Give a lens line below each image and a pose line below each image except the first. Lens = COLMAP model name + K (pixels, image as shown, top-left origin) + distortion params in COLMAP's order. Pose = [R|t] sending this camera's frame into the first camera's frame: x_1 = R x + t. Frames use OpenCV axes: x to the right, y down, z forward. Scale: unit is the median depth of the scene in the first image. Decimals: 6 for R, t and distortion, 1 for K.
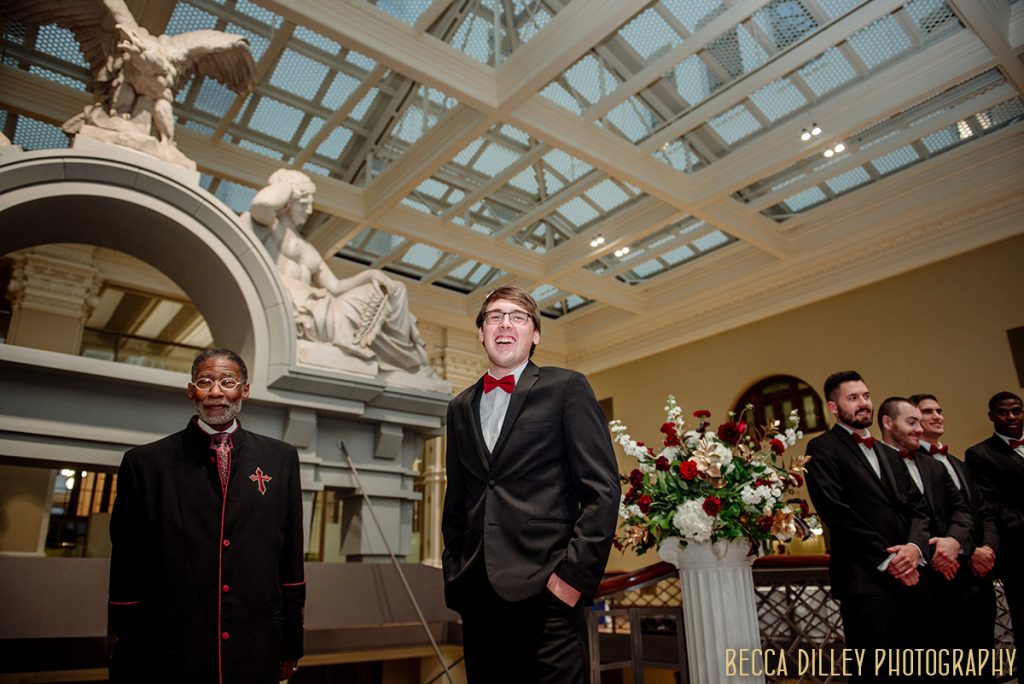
lens RADIAL K [[695.0, 0, 512.0], [0, 695.0, 342.0], [0, 0, 1]] dist [-0.049854, -0.001398]
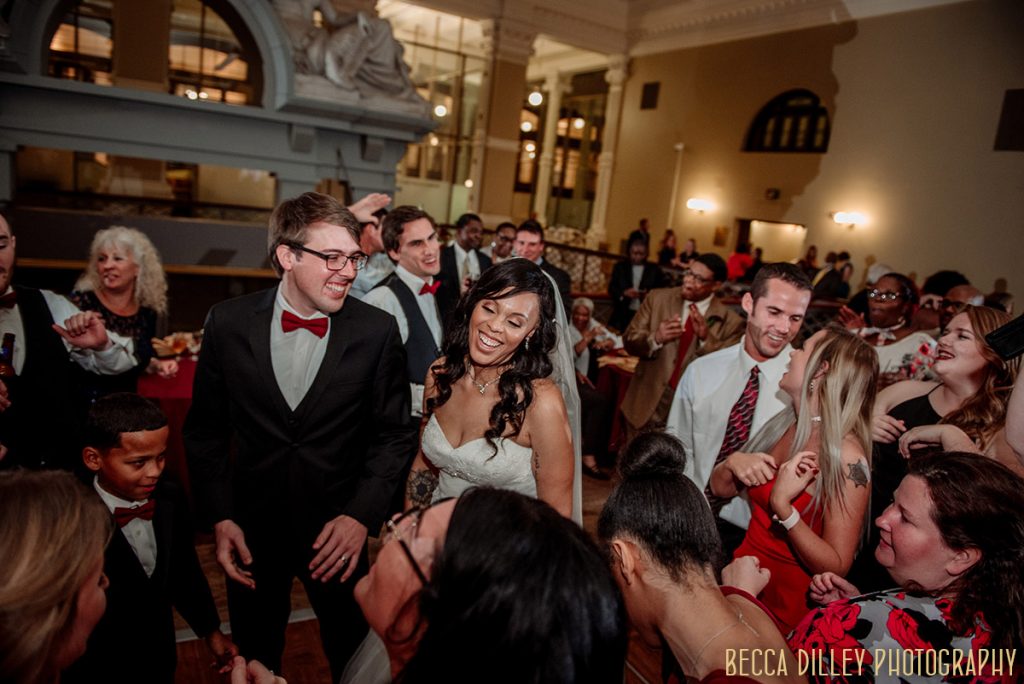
lens RADIAL K [[695.0, 0, 512.0], [0, 695.0, 342.0], [0, 0, 1]] dist [-0.049854, -0.001398]
pose [[0.977830, 0.160995, -0.133897, 0.364638], [-0.072619, 0.860475, 0.504291, -0.257082], [0.196403, -0.483388, 0.853090, -0.319337]]
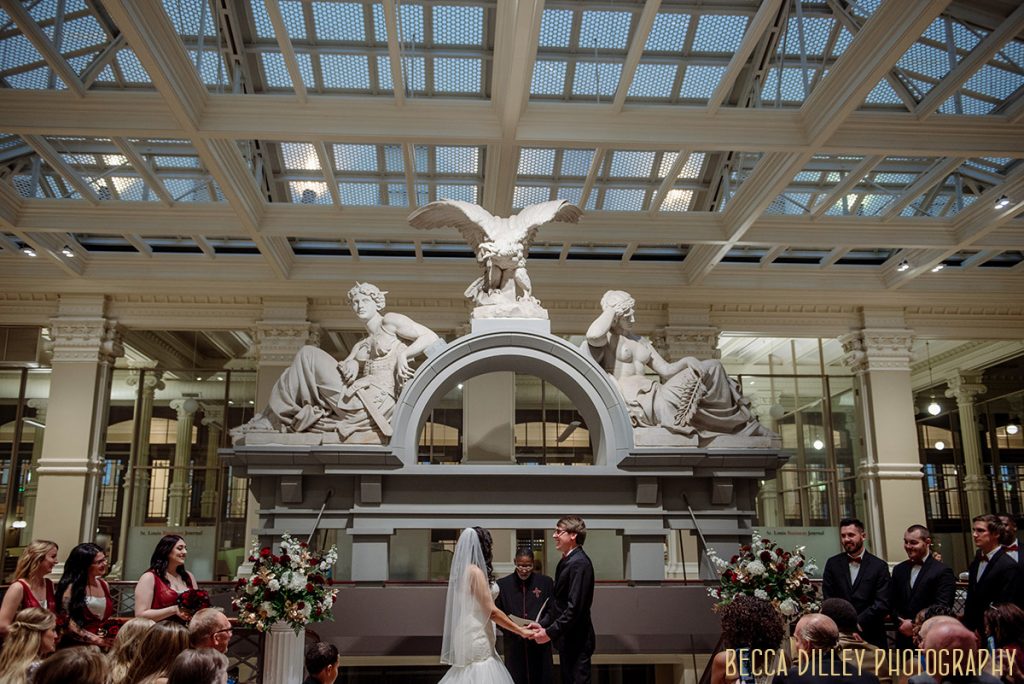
lens RADIAL K [[882.3, 0, 512.0], [0, 882.3, 342.0], [0, 0, 1]] dist [0.045829, -0.004564]
pose [[0.813181, -0.120240, -0.569455, 0.503795], [0.177248, 0.983113, 0.045526, -0.289187], [0.554364, -0.137956, 0.820761, -0.538457]]
